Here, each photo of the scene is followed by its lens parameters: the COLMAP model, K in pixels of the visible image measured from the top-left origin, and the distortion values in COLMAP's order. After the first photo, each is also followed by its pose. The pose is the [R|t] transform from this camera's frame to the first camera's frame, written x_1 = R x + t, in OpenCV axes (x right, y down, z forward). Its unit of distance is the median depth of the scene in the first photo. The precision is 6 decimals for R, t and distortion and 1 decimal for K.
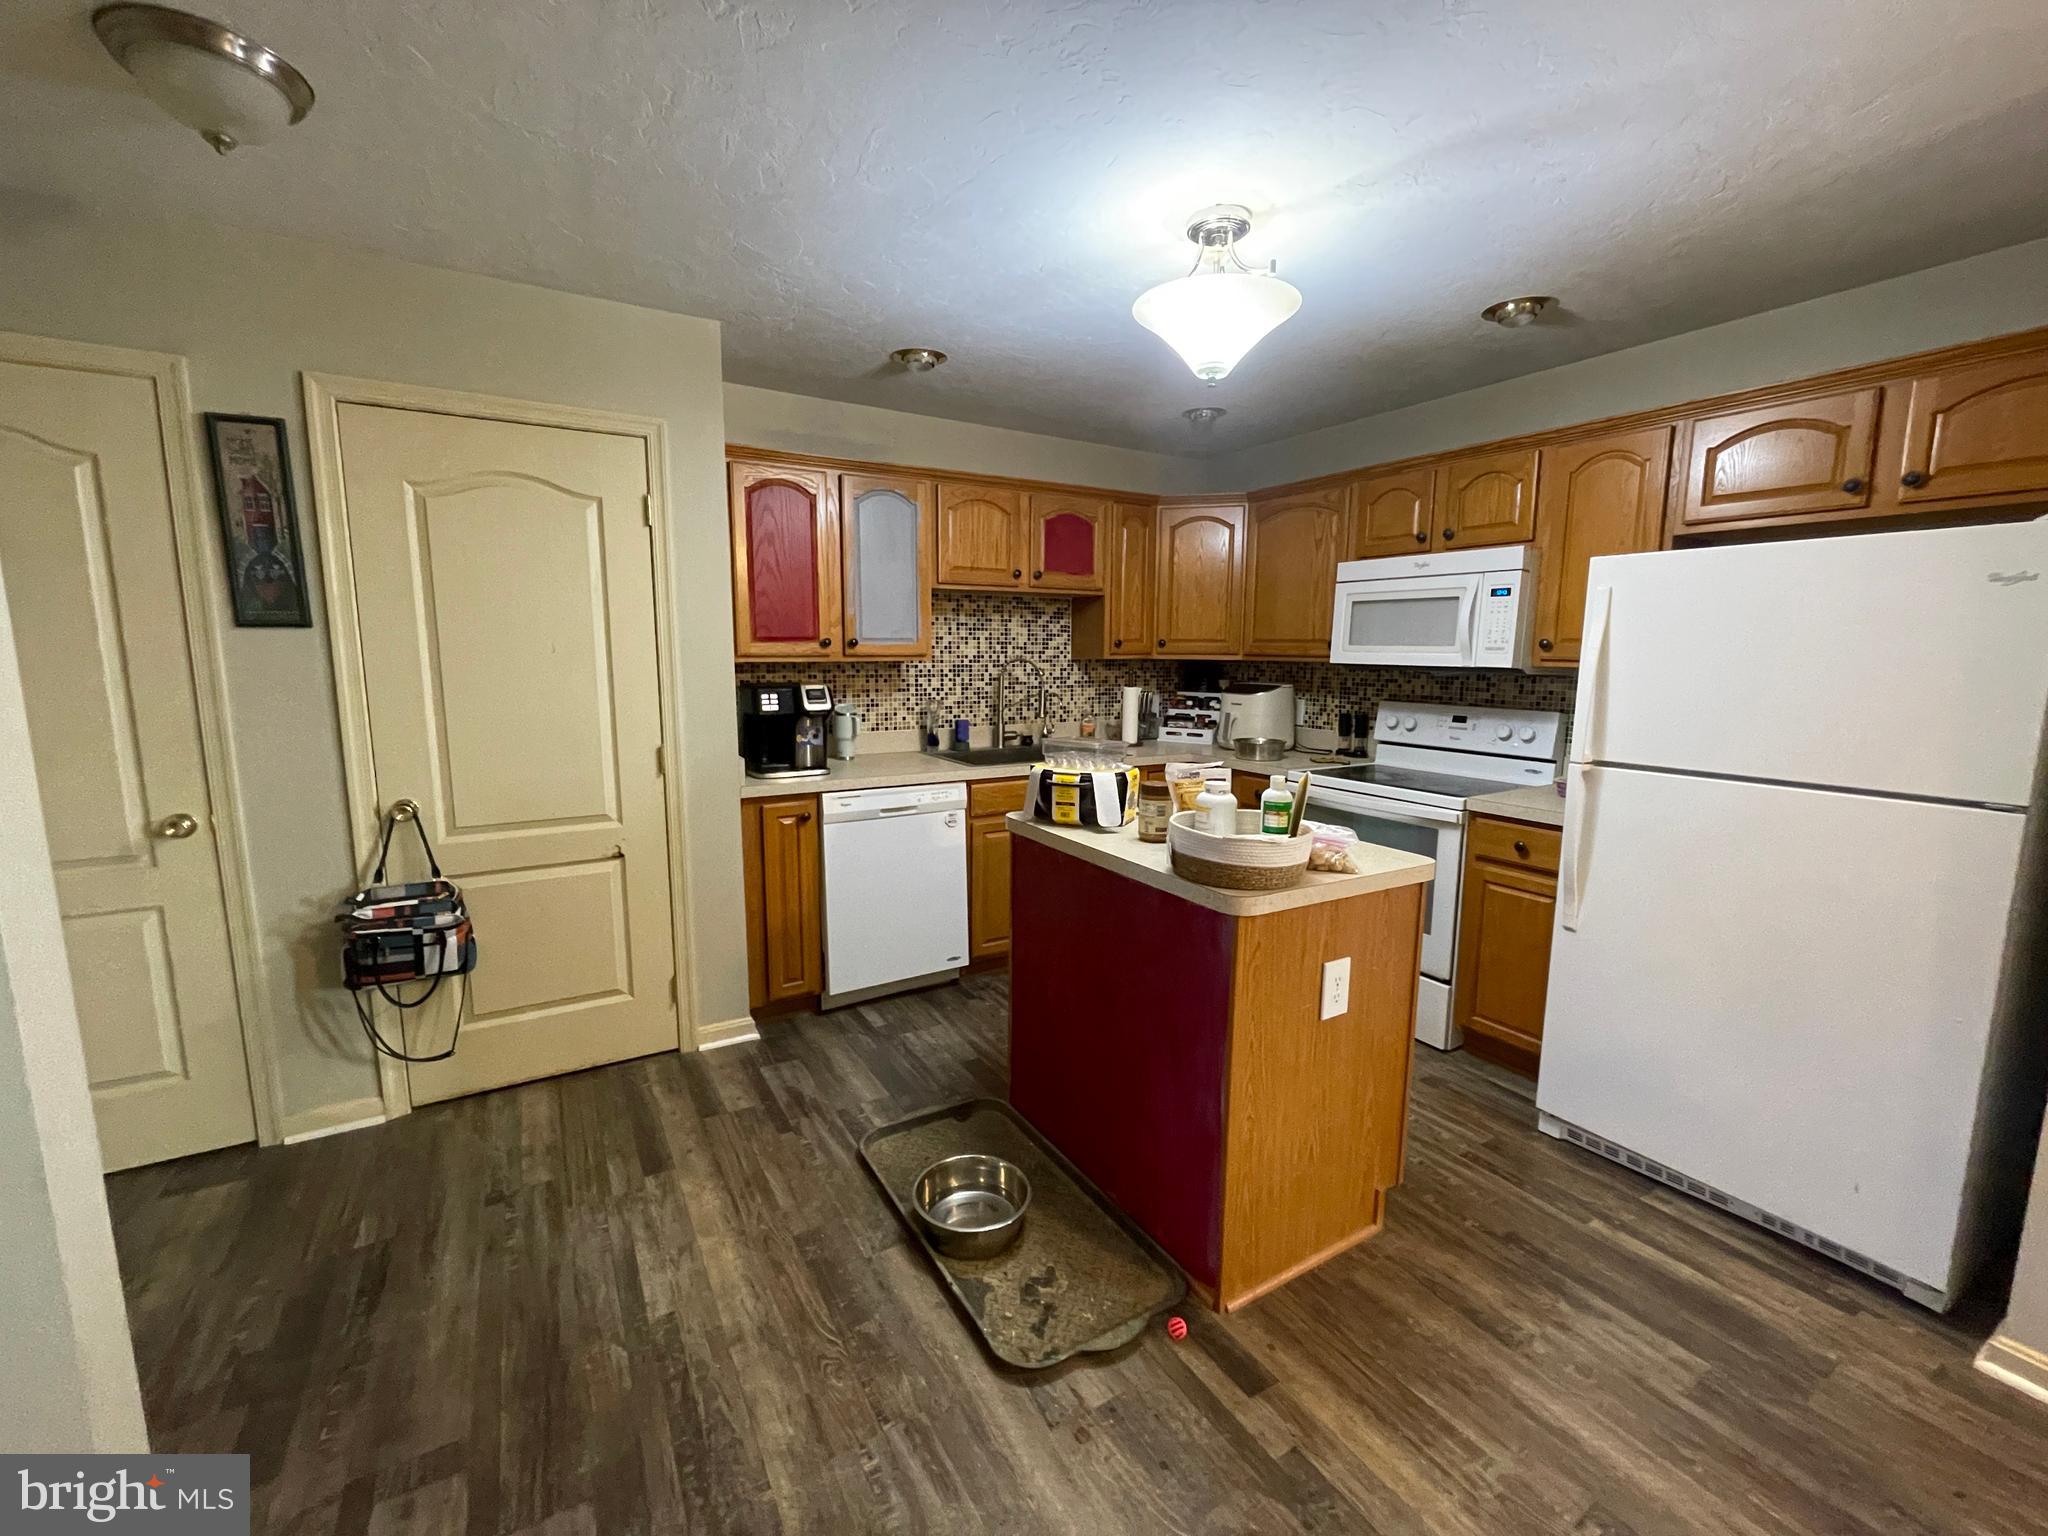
lens RADIAL K [[850.9, 0, 1024.0], [0, 850.9, 768.0], [0, 0, 1]] dist [-0.000196, -0.000027]
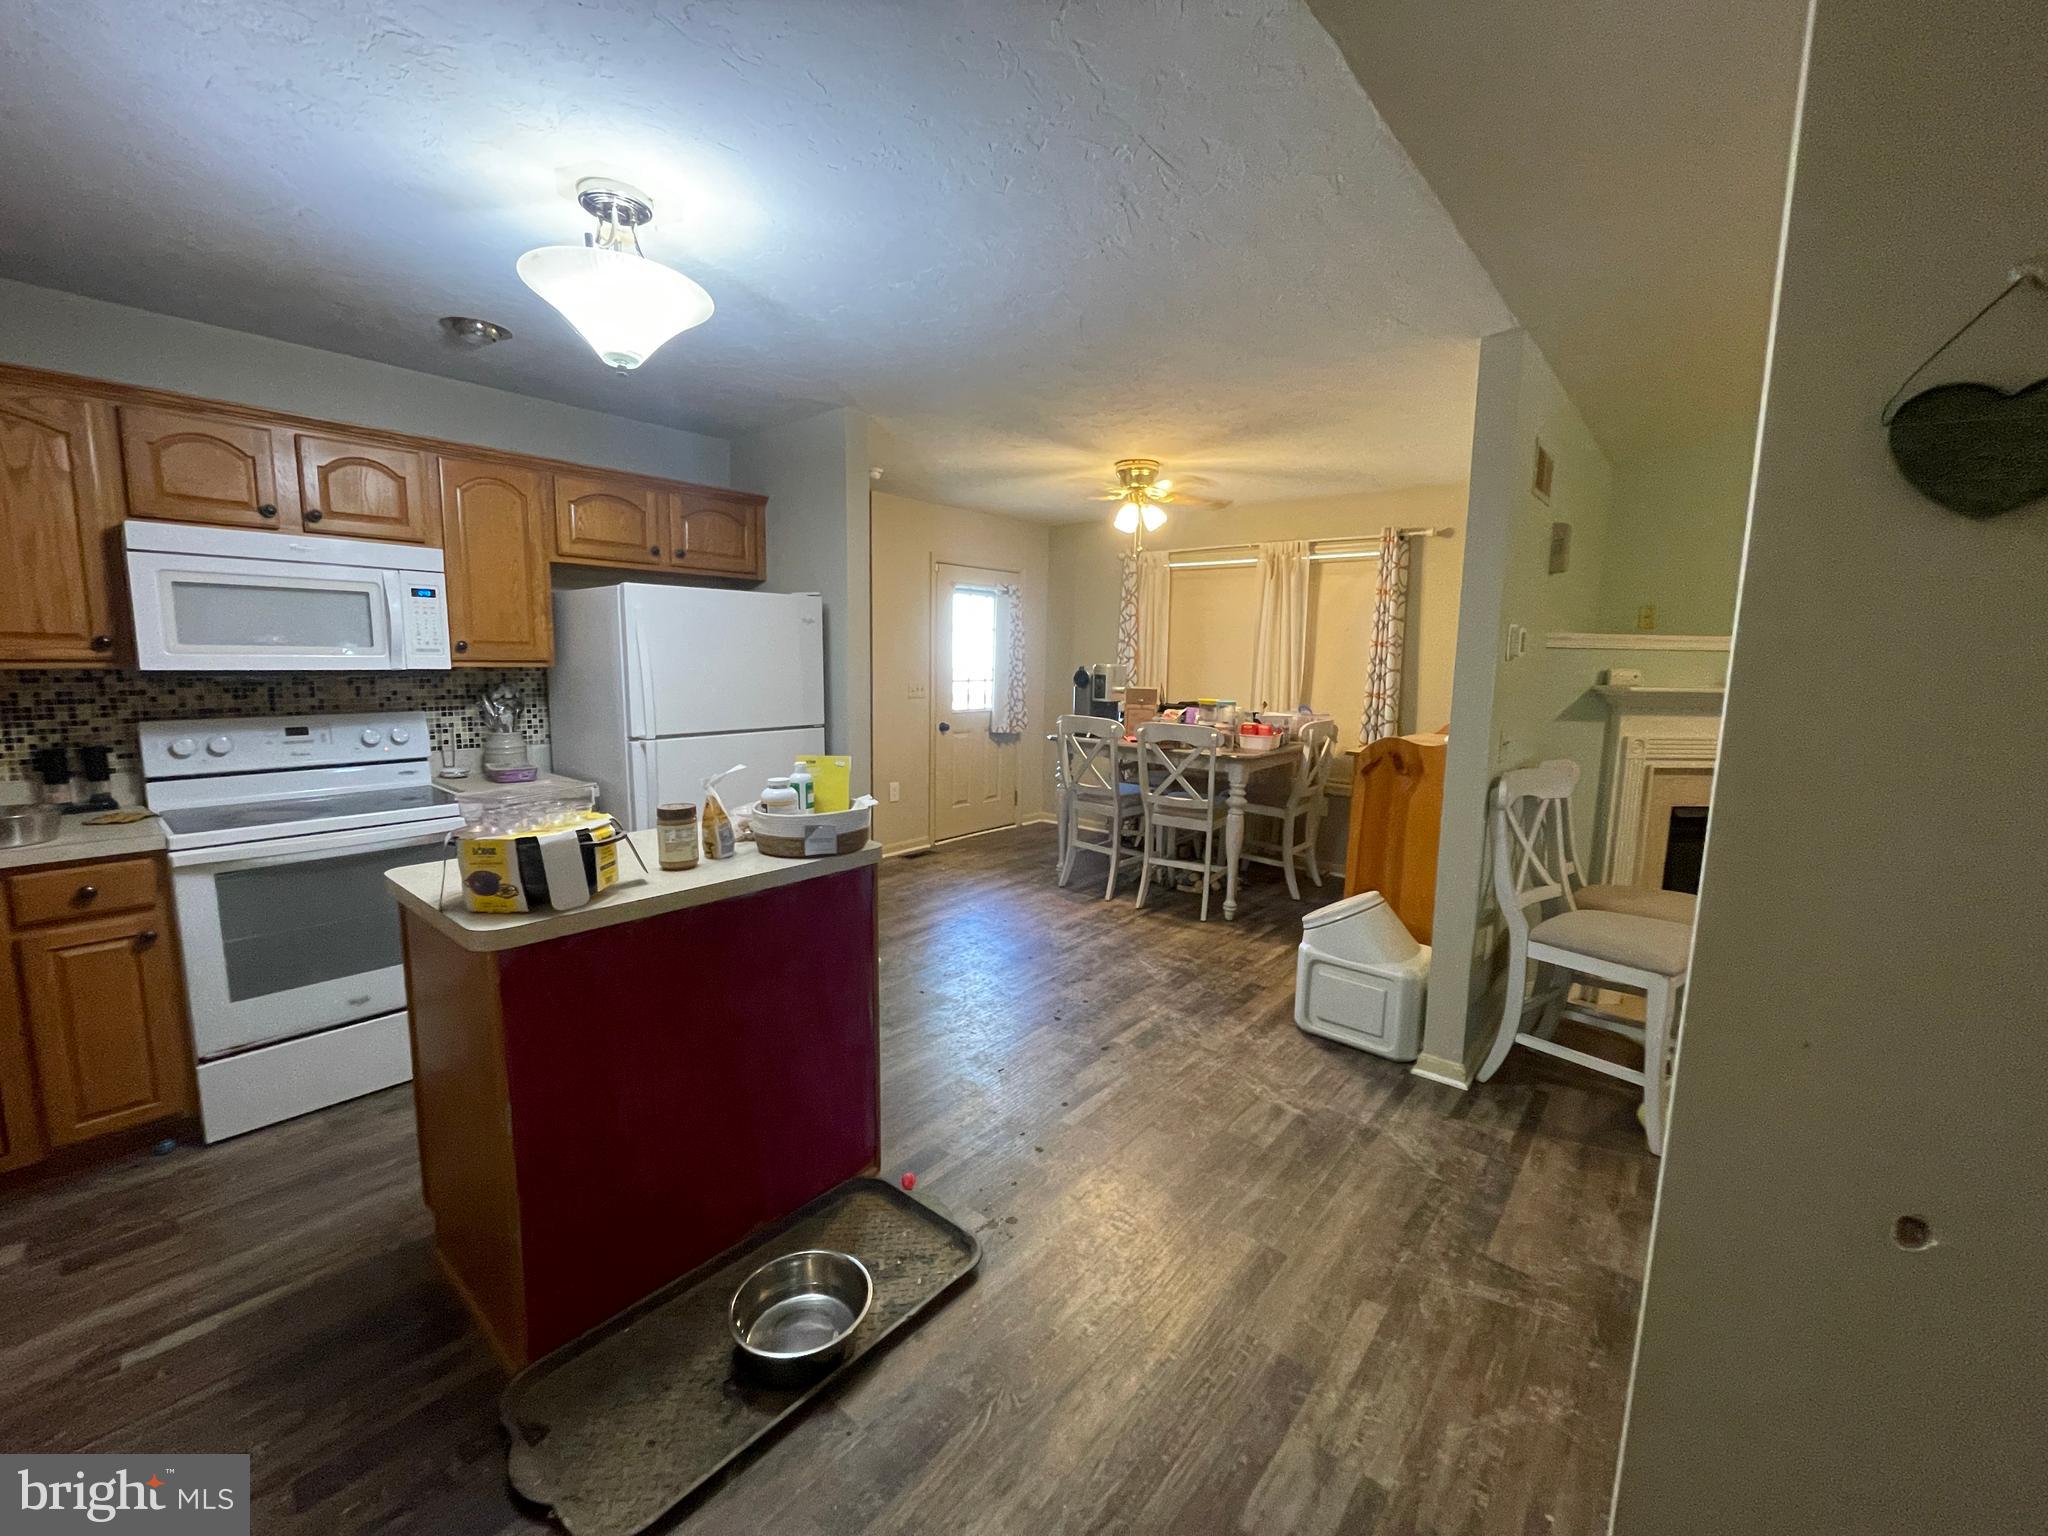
lens RADIAL K [[837.0, 0, 1024.0], [0, 837.0, 768.0], [0, 0, 1]] dist [-0.000941, 0.000199]
pose [[-0.338872, -0.141030, 0.930202, -0.604984], [0.115493, 0.974988, 0.189894, -0.112919], [-0.933717, 0.171781, -0.314108, 0.691621]]
